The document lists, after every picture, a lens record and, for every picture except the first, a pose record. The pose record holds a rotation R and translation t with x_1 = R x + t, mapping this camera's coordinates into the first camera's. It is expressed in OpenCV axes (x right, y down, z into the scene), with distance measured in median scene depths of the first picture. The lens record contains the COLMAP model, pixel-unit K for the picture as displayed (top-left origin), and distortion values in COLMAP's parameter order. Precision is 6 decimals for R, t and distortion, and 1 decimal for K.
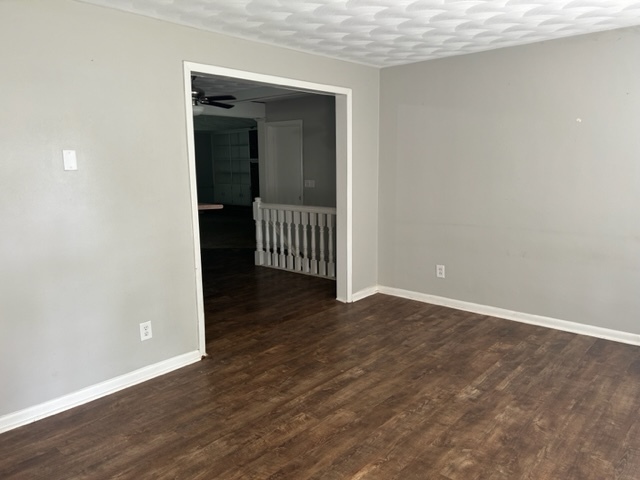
lens RADIAL K [[480.0, 0, 320.0], [0, 480.0, 240.0], [0, 0, 1]] dist [0.000609, 0.000187]
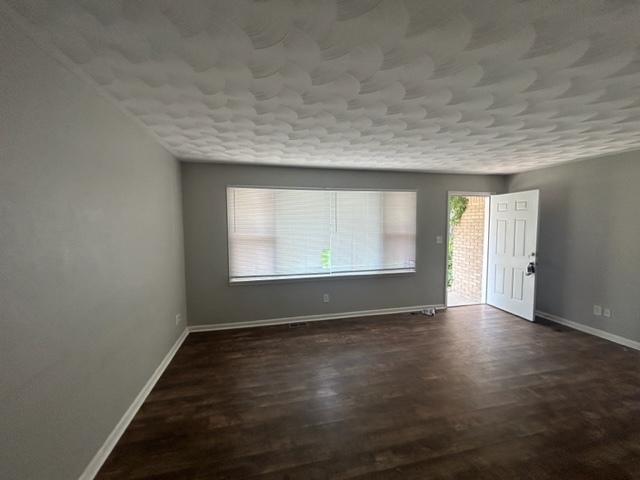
lens RADIAL K [[254.7, 0, 320.0], [0, 254.7, 240.0], [0, 0, 1]] dist [-0.000923, -0.000167]
pose [[-0.814931, -0.019329, 0.579235, -0.102473], [0.107139, 0.977193, 0.183344, -0.250376], [-0.569569, 0.211471, -0.794274, 1.374526]]
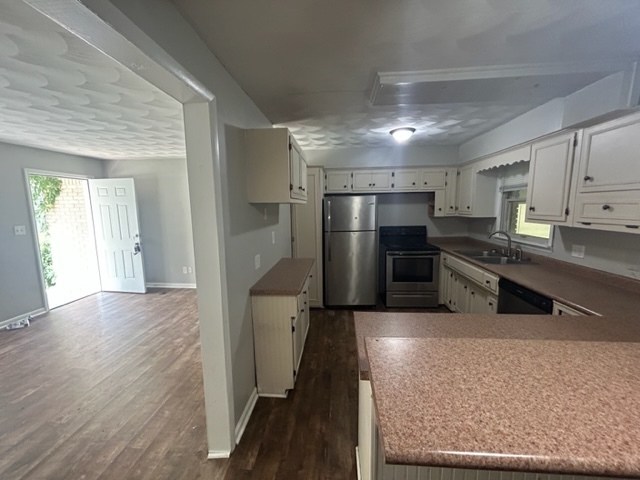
lens RADIAL K [[254.7, 0, 320.0], [0, 254.7, 240.0], [0, 0, 1]] dist [-0.000923, -0.000167]
pose [[-0.793438, 0.100534, -0.600291, -0.180292], [-0.075735, 0.962292, 0.261264, -0.265228], [0.603921, 0.252760, -0.755905, 1.489719]]
